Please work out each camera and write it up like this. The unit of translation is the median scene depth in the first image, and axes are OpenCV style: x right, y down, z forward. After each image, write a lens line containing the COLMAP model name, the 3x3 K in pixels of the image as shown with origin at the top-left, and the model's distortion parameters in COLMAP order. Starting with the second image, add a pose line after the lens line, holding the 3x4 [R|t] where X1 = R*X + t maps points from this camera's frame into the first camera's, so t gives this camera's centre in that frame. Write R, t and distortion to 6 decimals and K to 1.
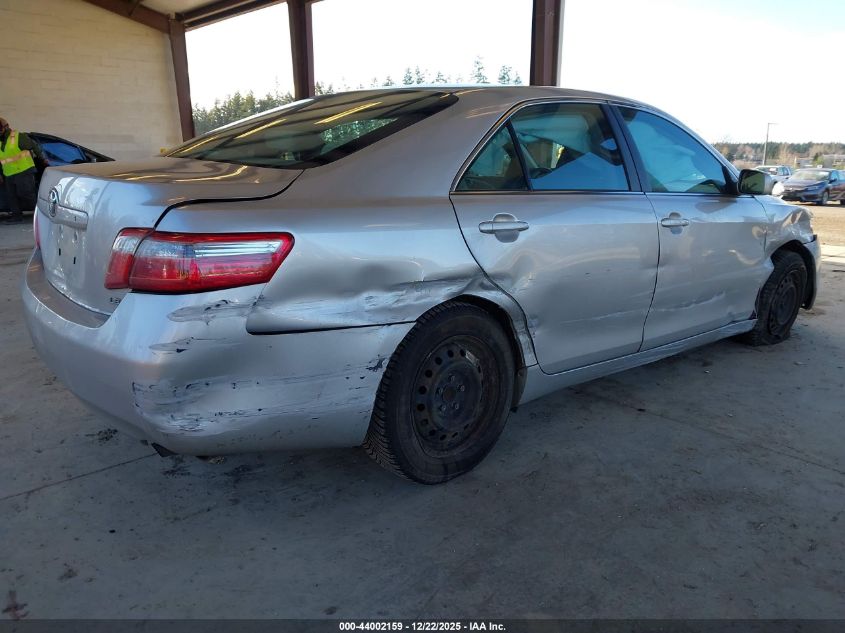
lens RADIAL K [[669.6, 0, 422.5], [0, 669.6, 316.5], [0, 0, 1]] dist [0.039143, -0.054602]
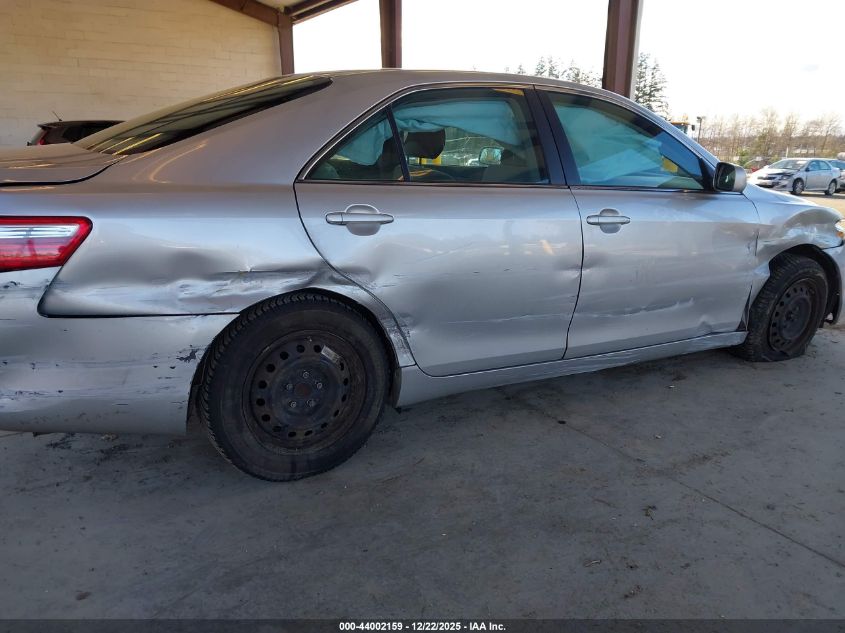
lens RADIAL K [[669.6, 0, 422.5], [0, 669.6, 316.5], [0, 0, 1]] dist [0.039143, -0.054602]
pose [[0.982341, 0.053966, -0.179147, 0.377297], [-0.051532, 0.998505, 0.018214, -0.016997], [0.179862, -0.008660, 0.983654, 0.079109]]
